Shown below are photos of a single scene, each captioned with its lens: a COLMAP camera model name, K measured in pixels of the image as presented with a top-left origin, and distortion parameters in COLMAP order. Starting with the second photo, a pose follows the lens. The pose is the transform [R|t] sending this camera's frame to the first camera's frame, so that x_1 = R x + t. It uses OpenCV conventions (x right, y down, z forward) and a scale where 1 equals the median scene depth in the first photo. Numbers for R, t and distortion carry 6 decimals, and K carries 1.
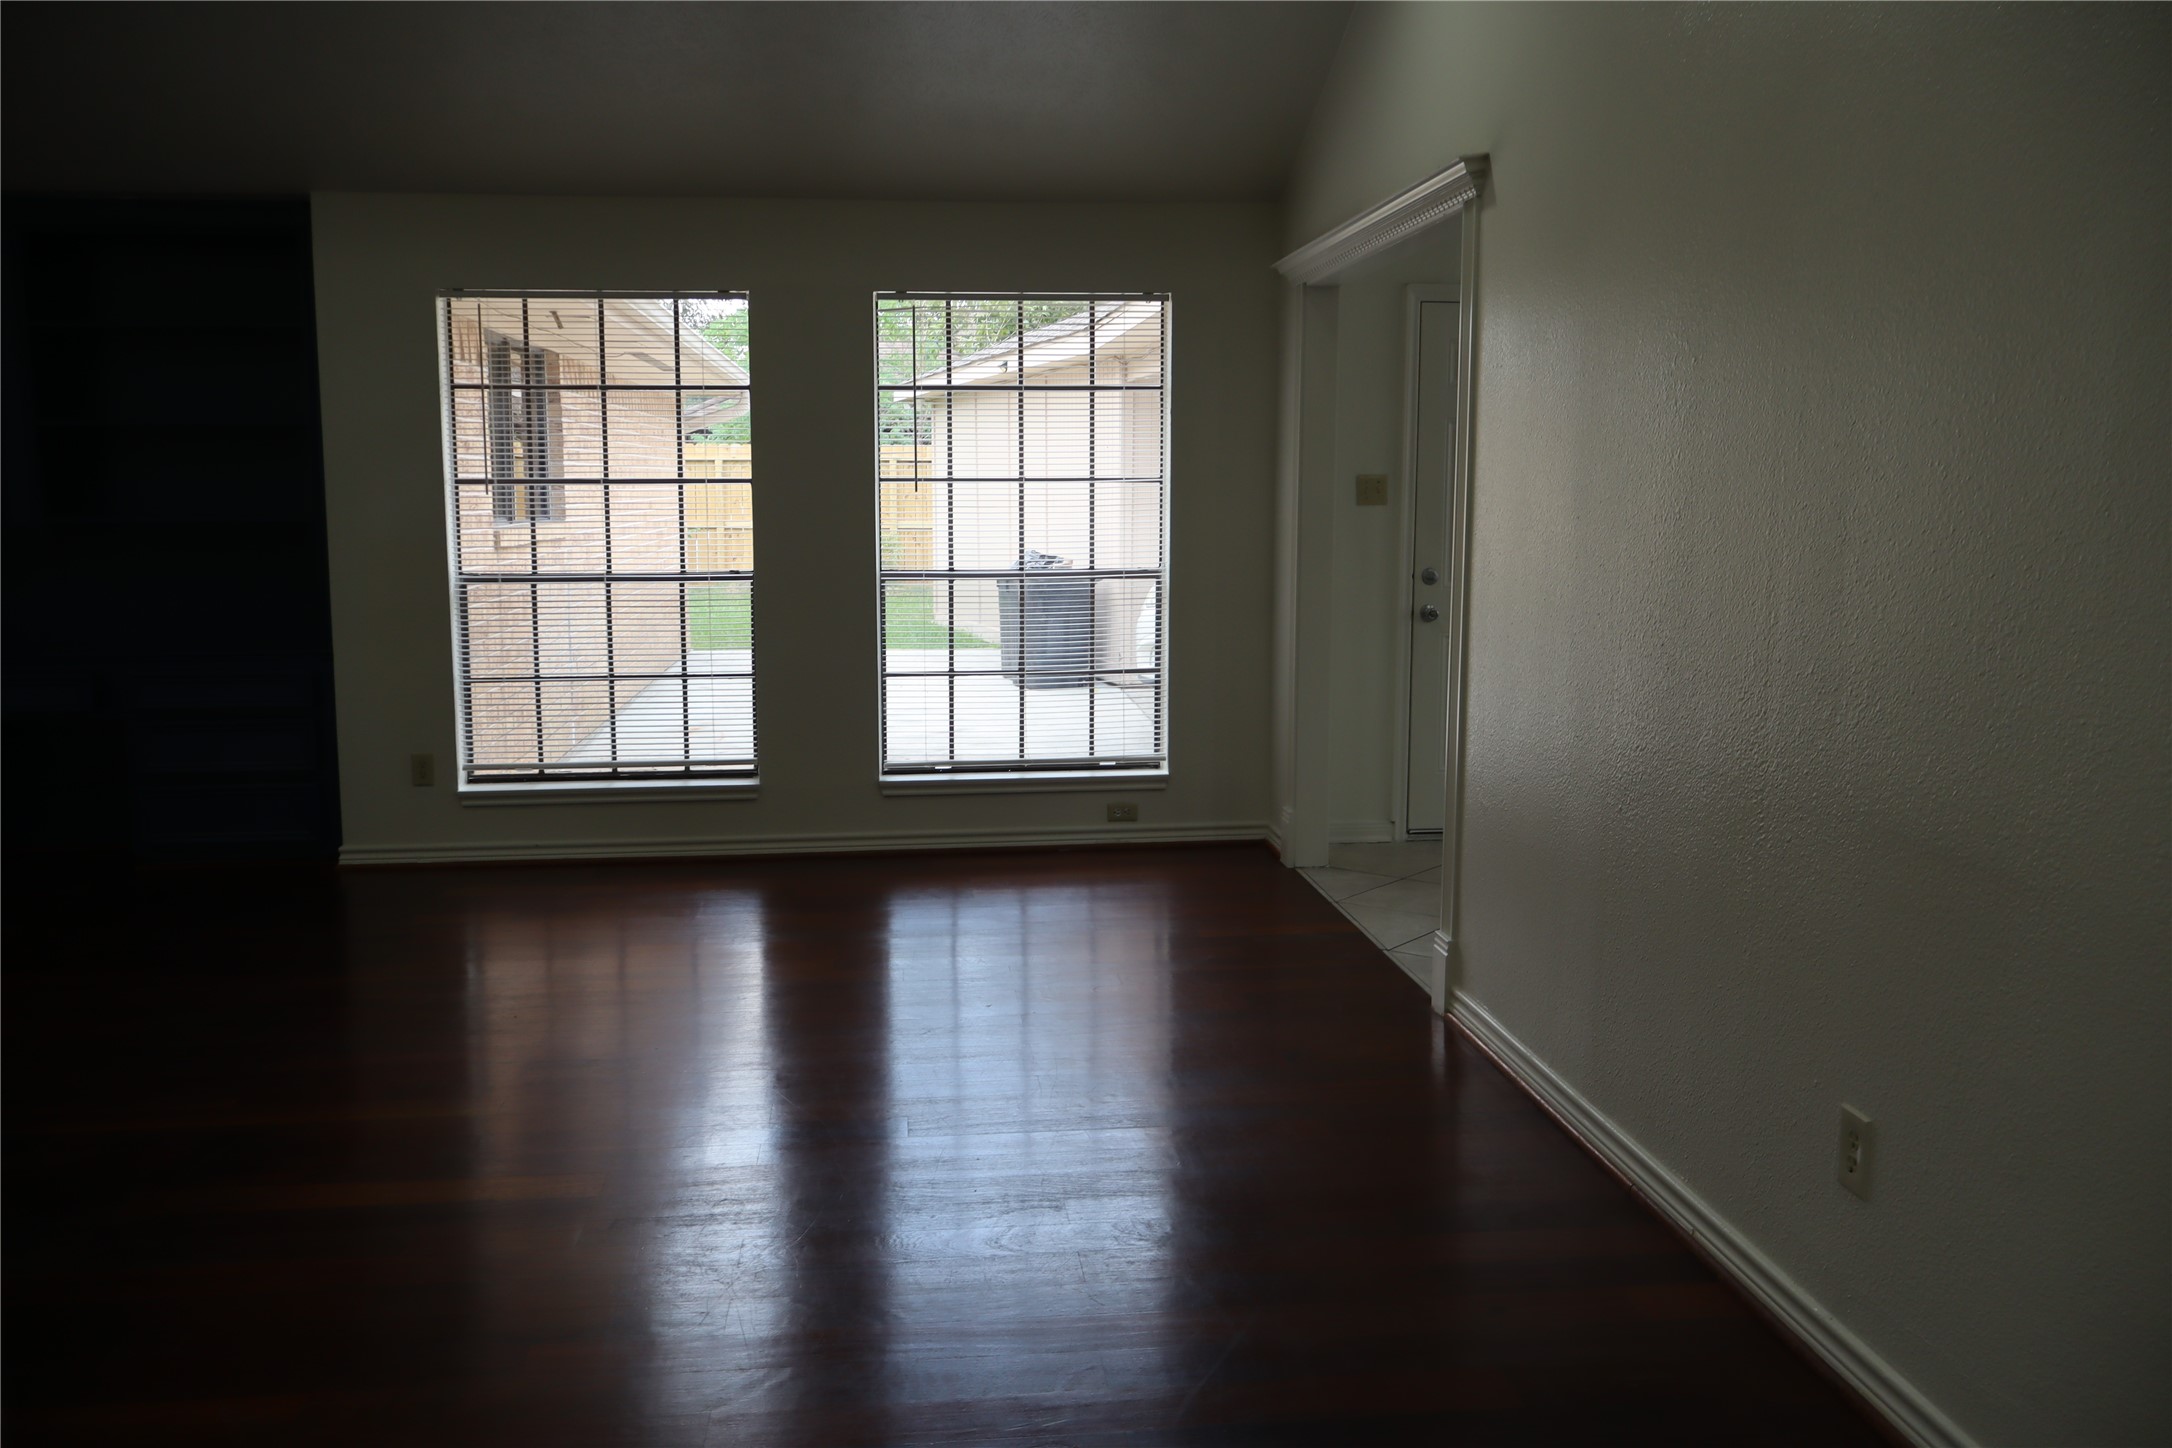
lens RADIAL K [[1949.3, 0, 1084.8], [0, 1949.3, 726.6], [0, 0, 1]] dist [-0.007469, -0.001060]
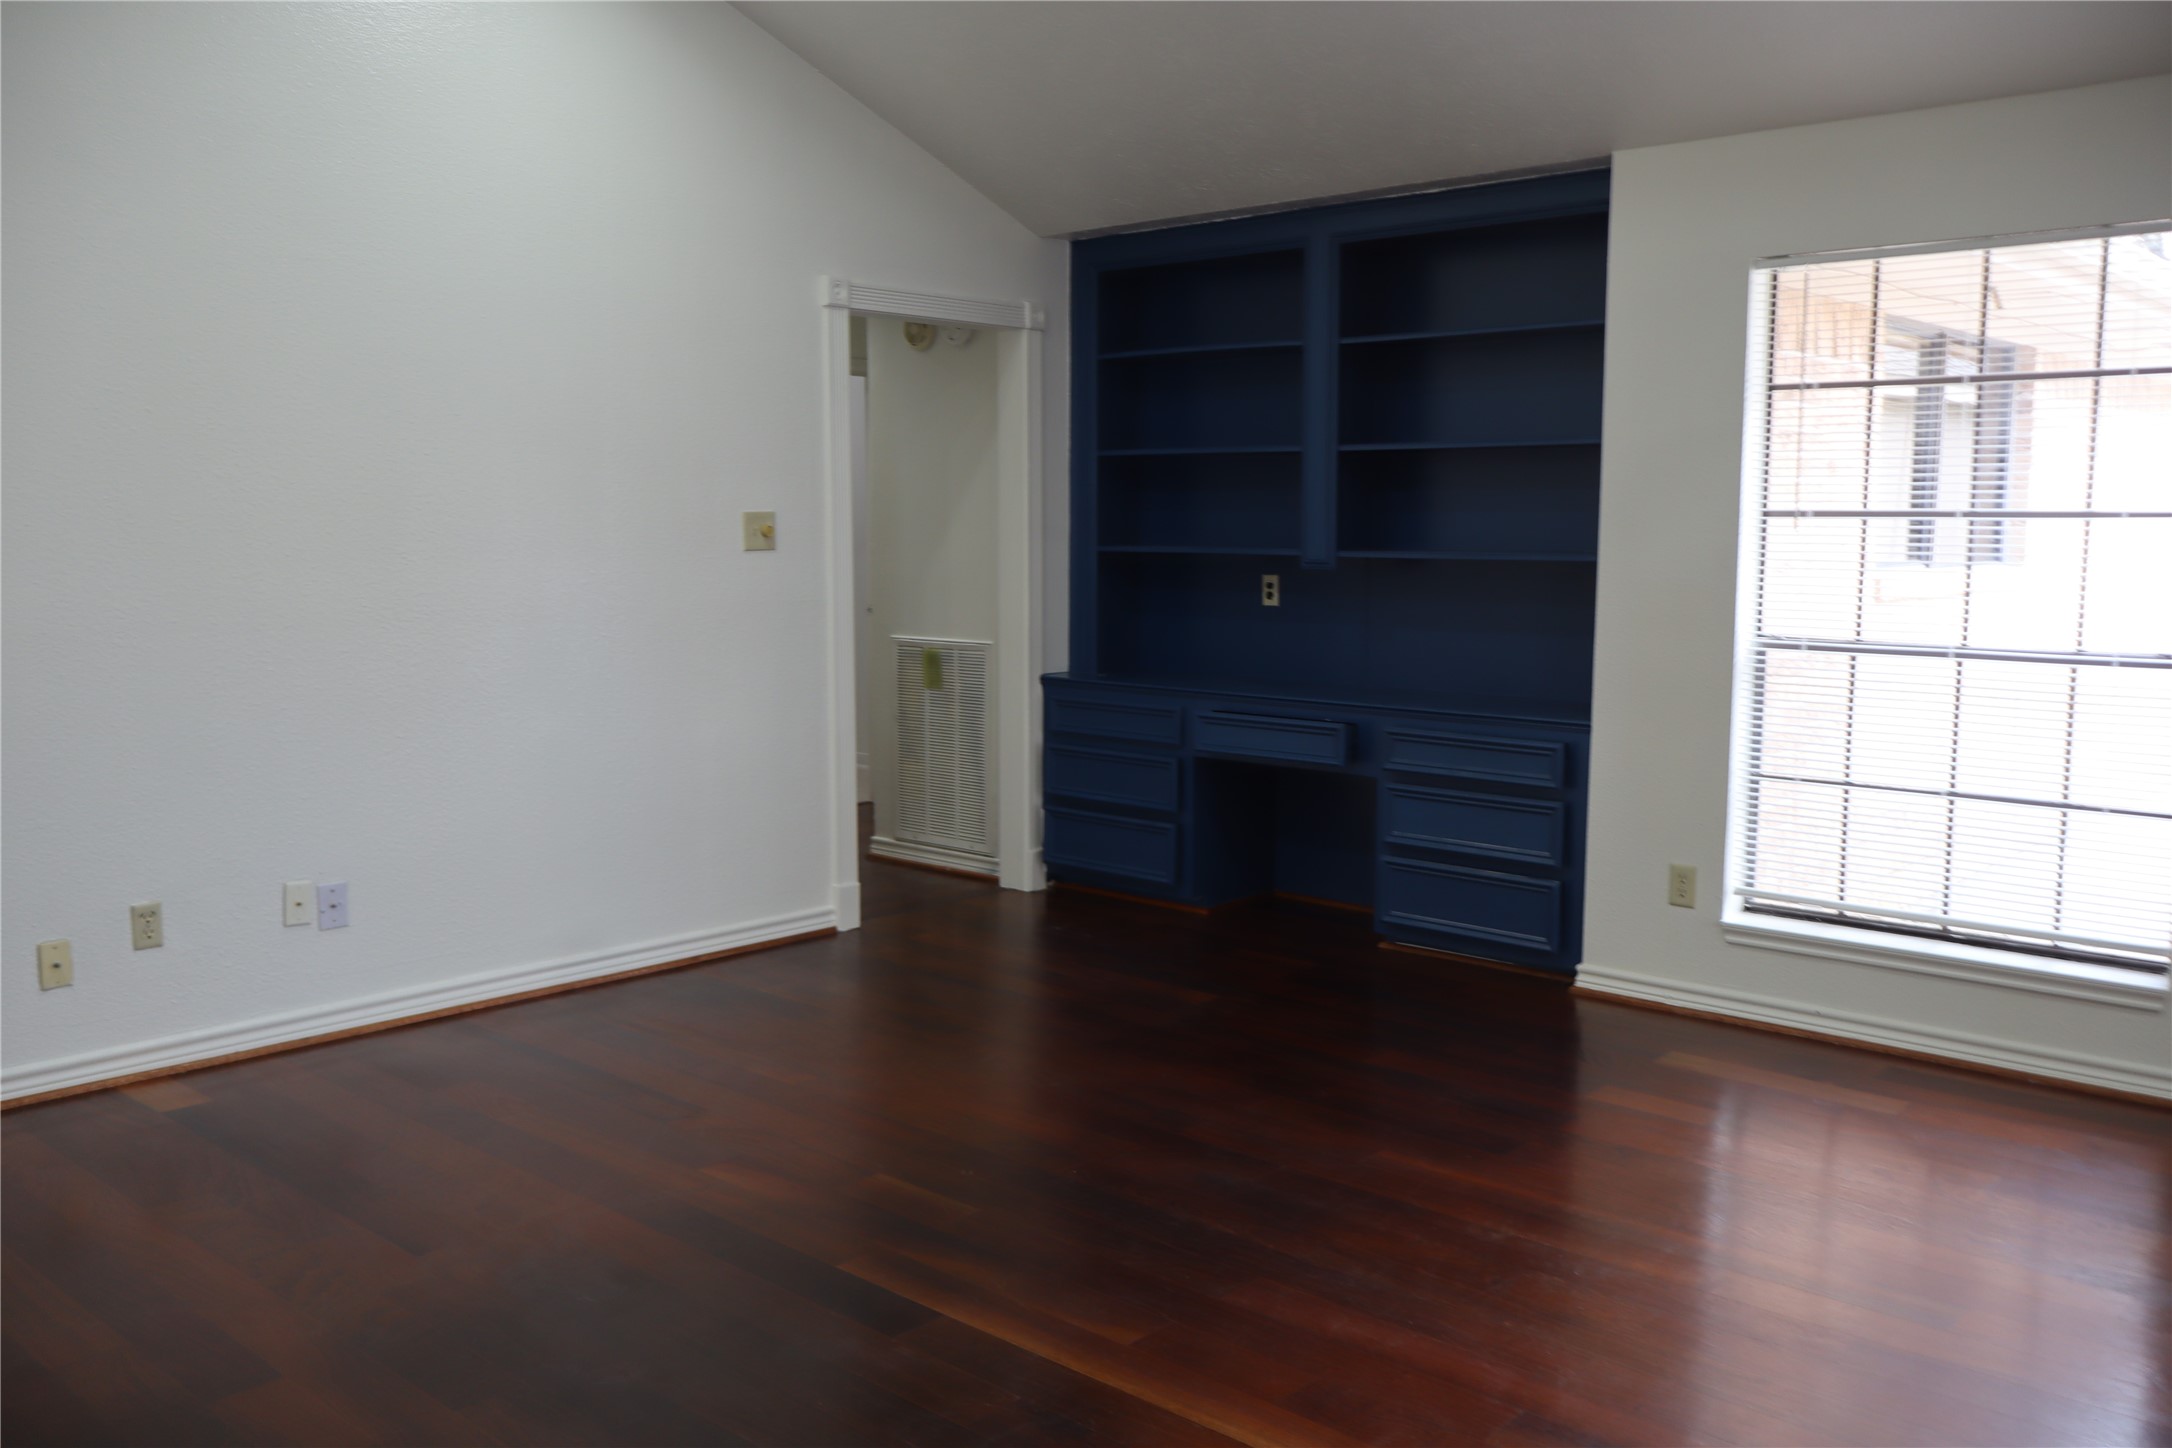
lens RADIAL K [[1809.4, 0, 1084.0], [0, 1809.4, 722.4], [0, 0, 1]] dist [0.010383, 0.001459]
pose [[0.666323, 0.090200, -0.740187, 0.028007], [-0.098946, 0.994574, 0.032127, -0.041674], [0.739069, 0.051832, 0.671633, 0.335569]]
